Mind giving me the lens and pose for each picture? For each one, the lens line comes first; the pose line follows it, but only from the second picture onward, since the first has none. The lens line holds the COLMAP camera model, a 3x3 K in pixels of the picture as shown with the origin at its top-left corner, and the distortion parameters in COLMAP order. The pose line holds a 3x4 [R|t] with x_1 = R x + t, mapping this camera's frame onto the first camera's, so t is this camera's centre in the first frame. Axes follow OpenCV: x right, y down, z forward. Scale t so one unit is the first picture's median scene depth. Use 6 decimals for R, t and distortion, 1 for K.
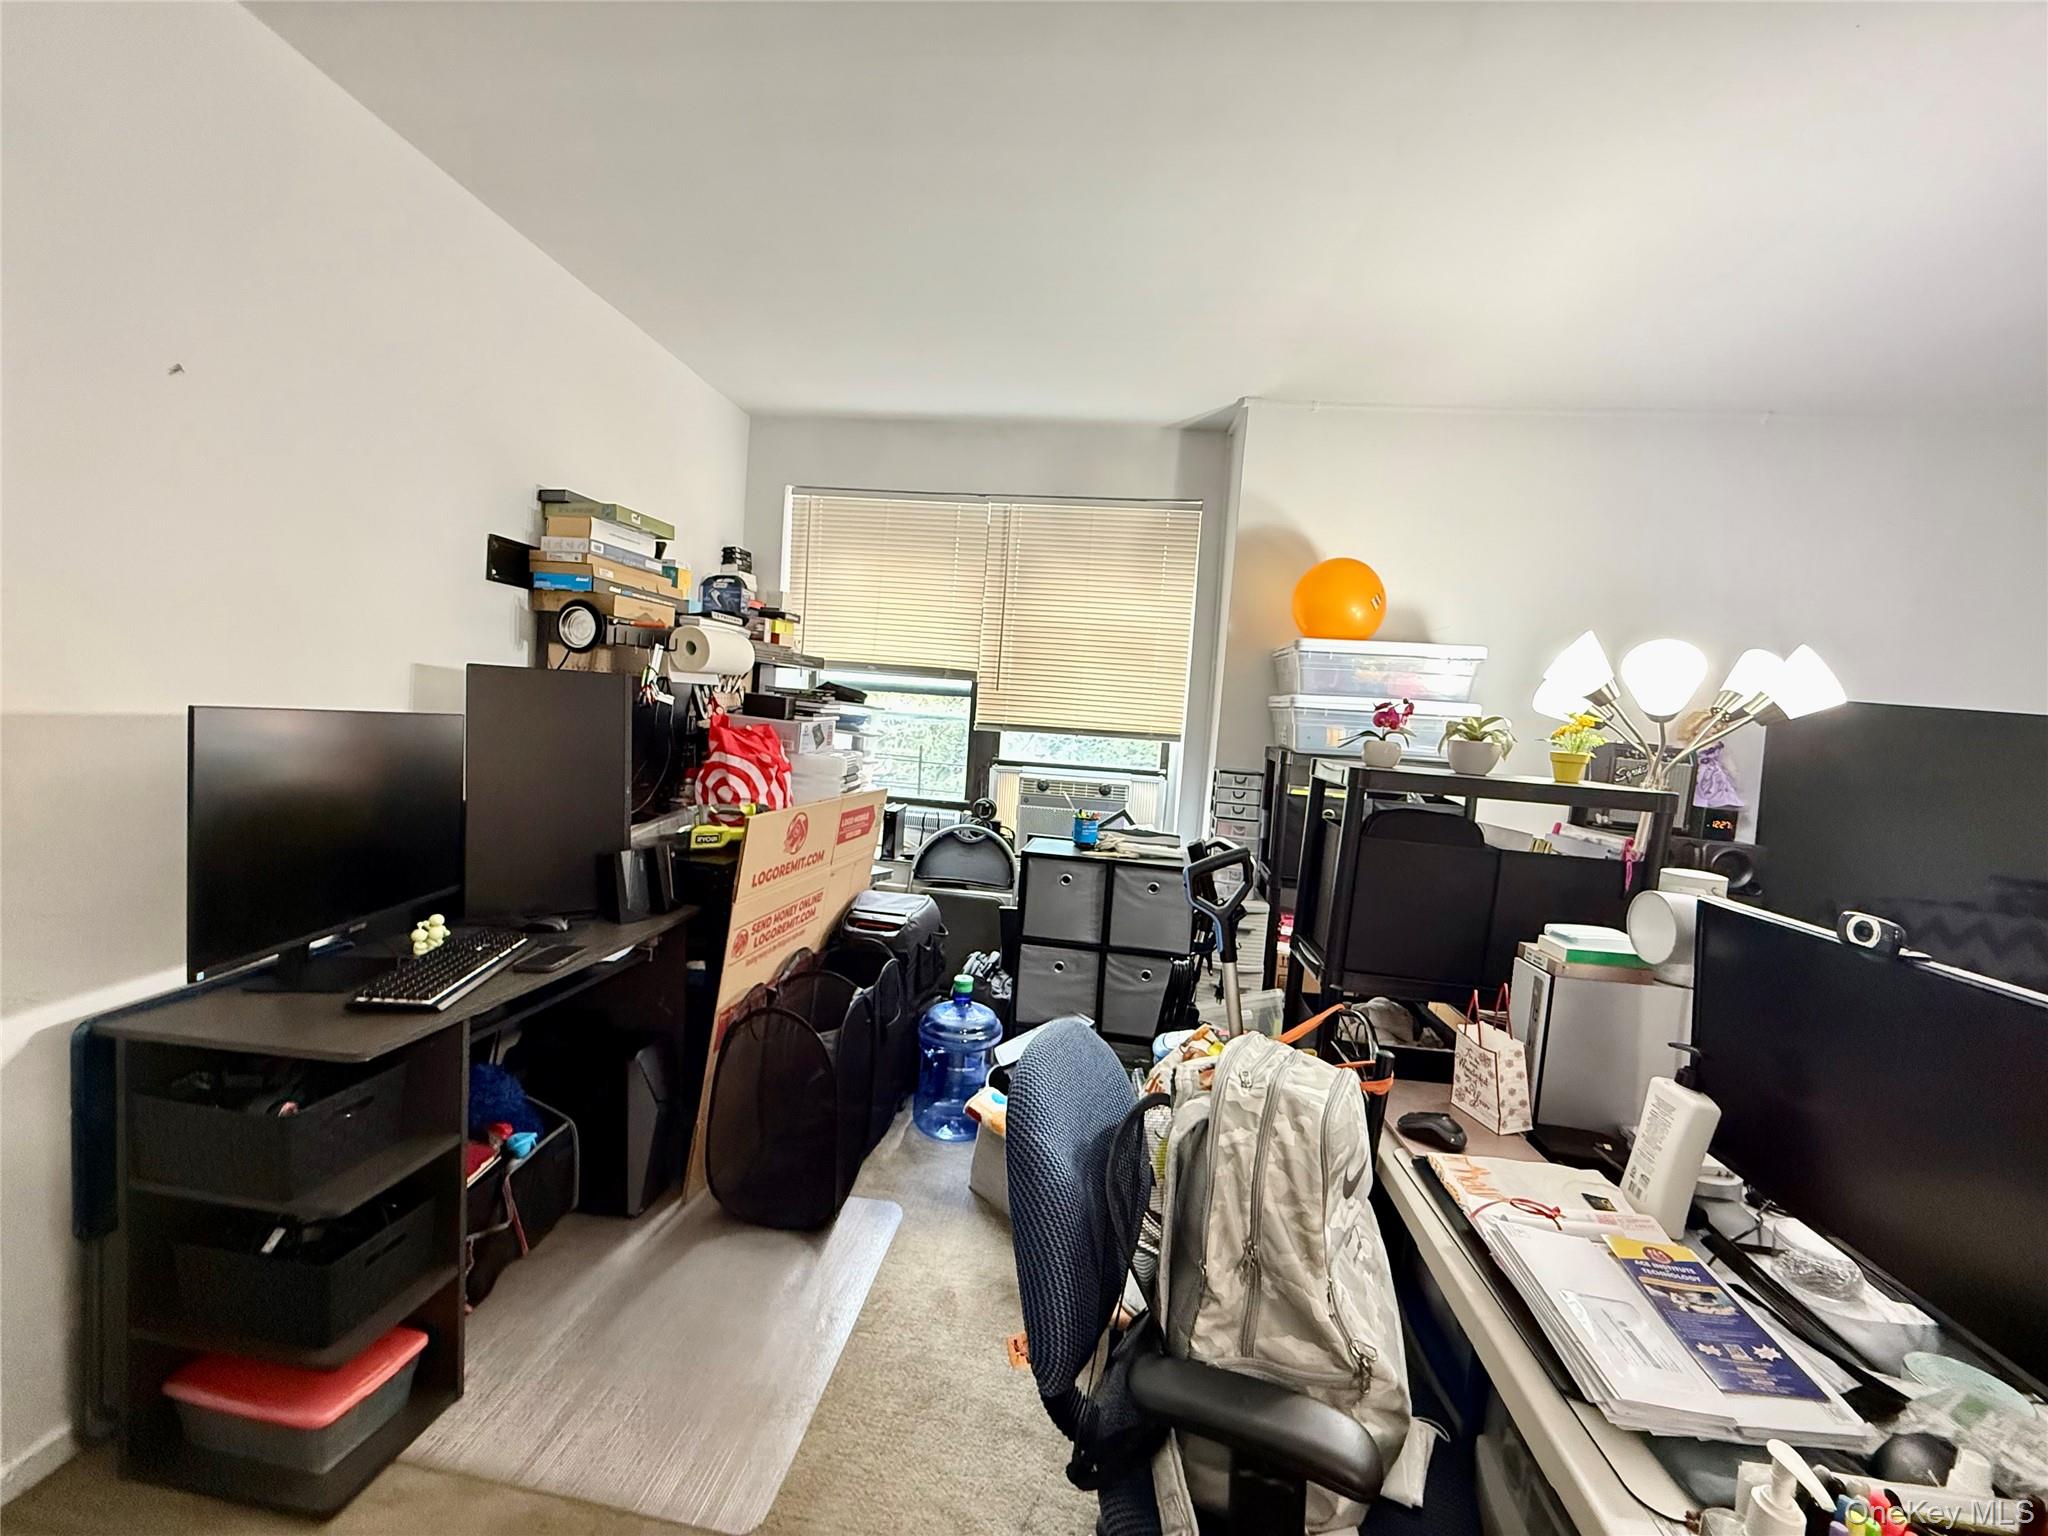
lens RADIAL K [[818.0, 0, 1019.8], [0, 818.0, 773.7], [0, 0, 1]] dist [-0.001541, -0.000244]
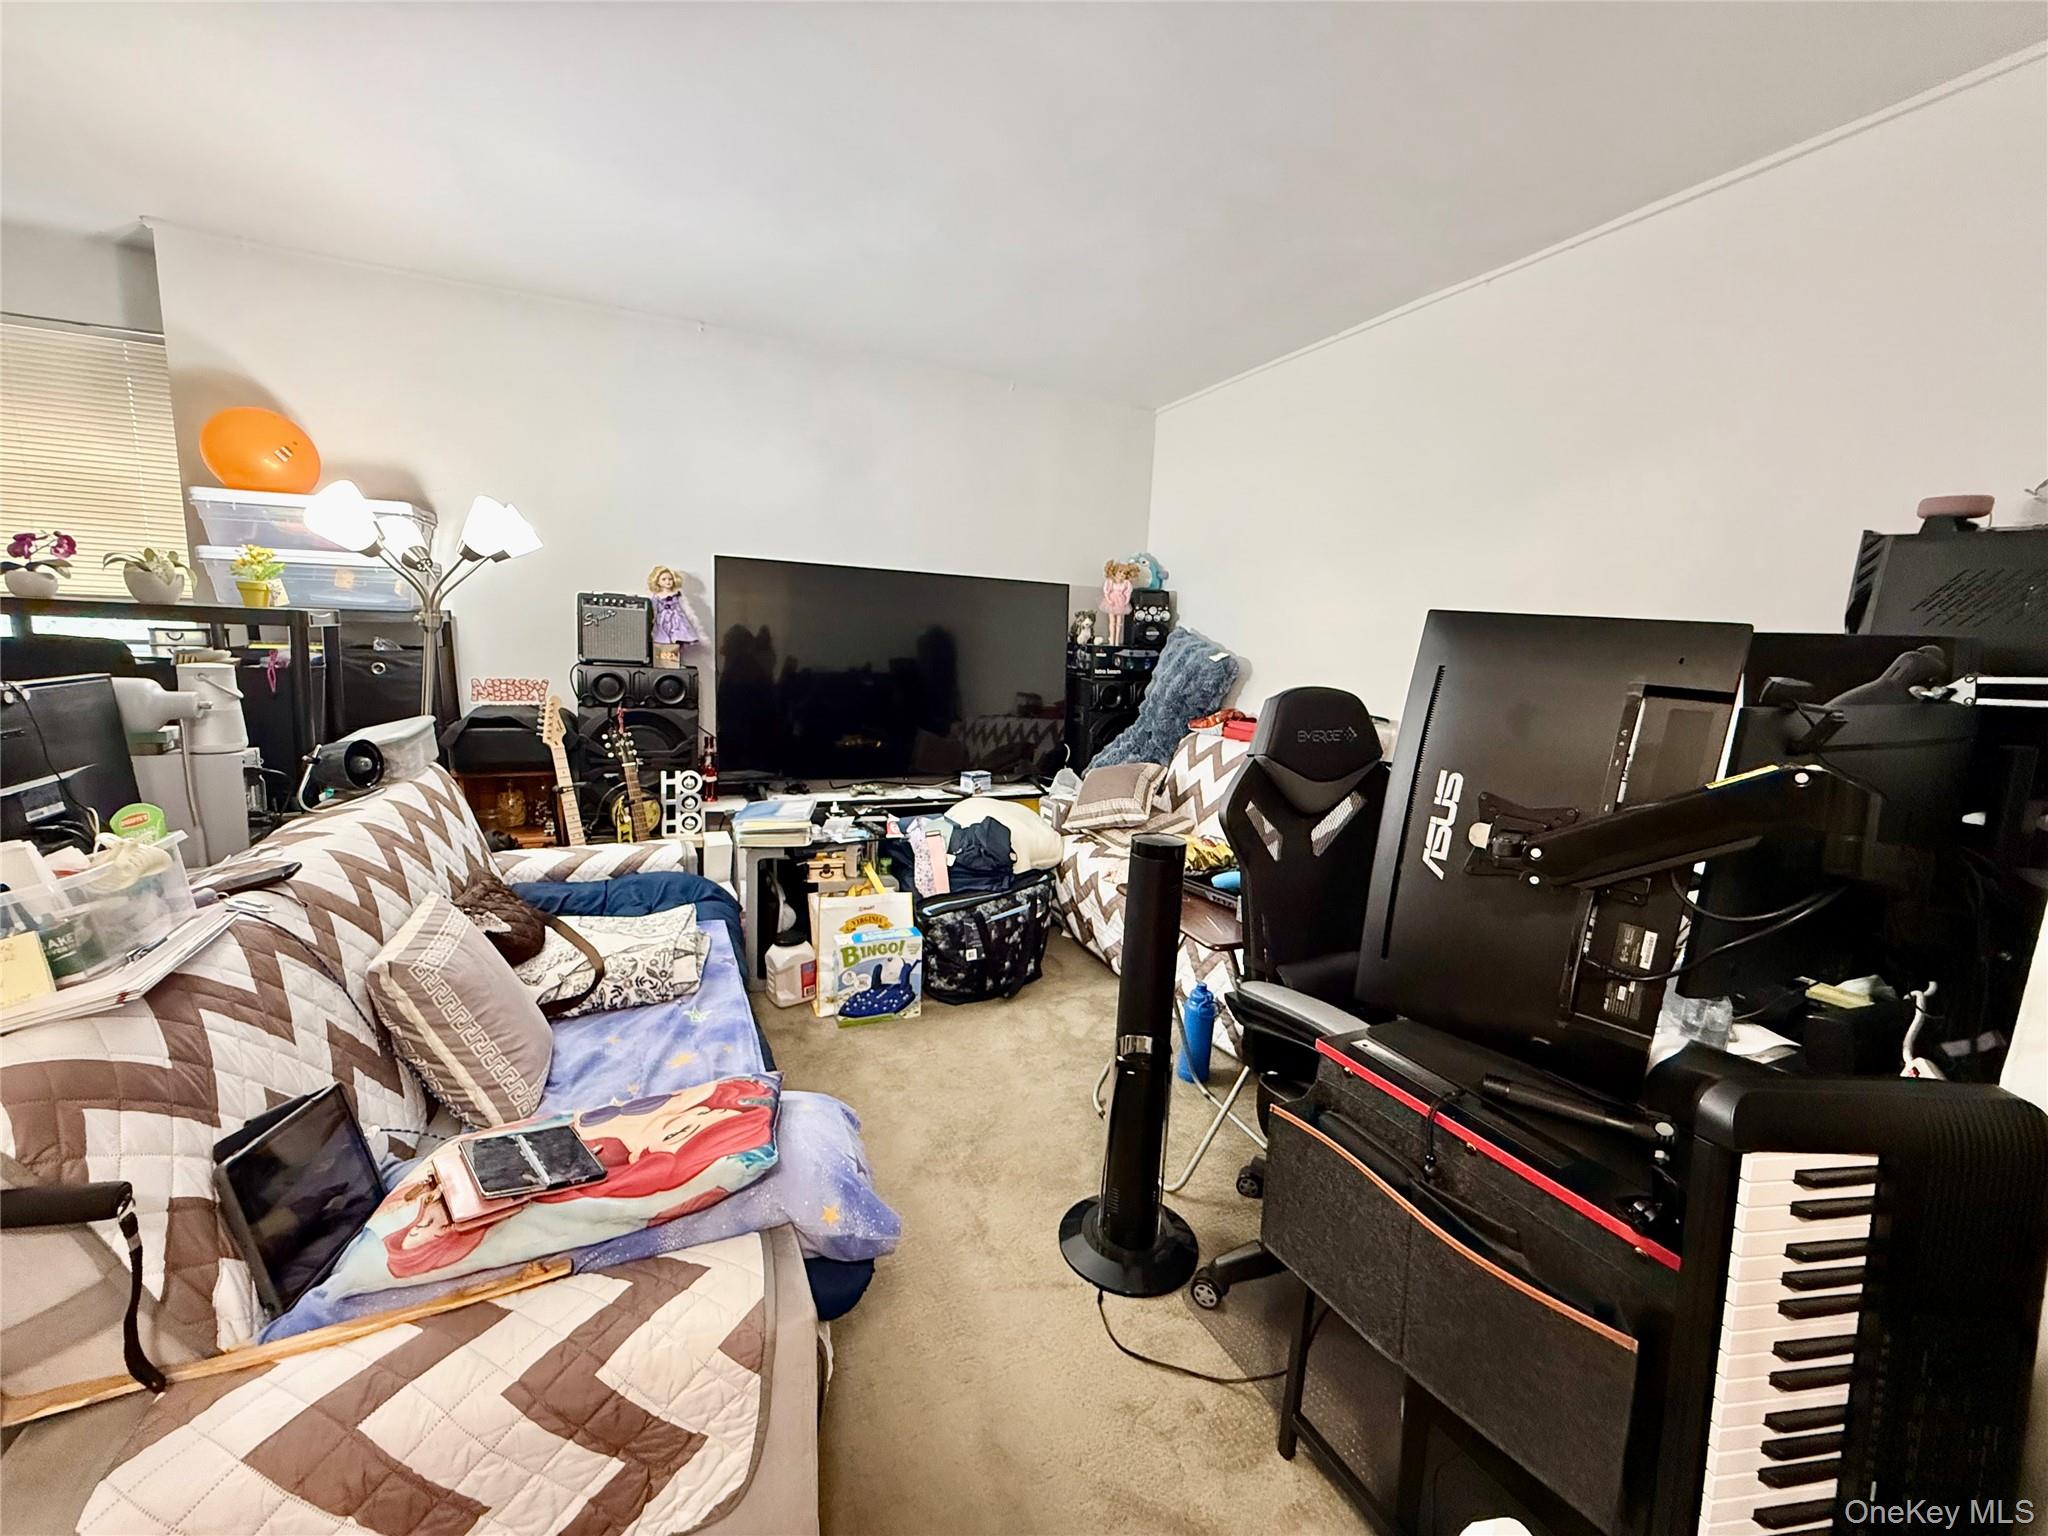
lens RADIAL K [[818.0, 0, 1025.3], [0, 818.0, 765.6], [0, 0, 1]] dist [-0.001541, -0.000244]
pose [[0.839746, -0.122043, 0.529085, 0.591152], [0.064525, 0.989938, 0.125935, 0.099718], [-0.539131, -0.071615, 0.839172, -0.354334]]
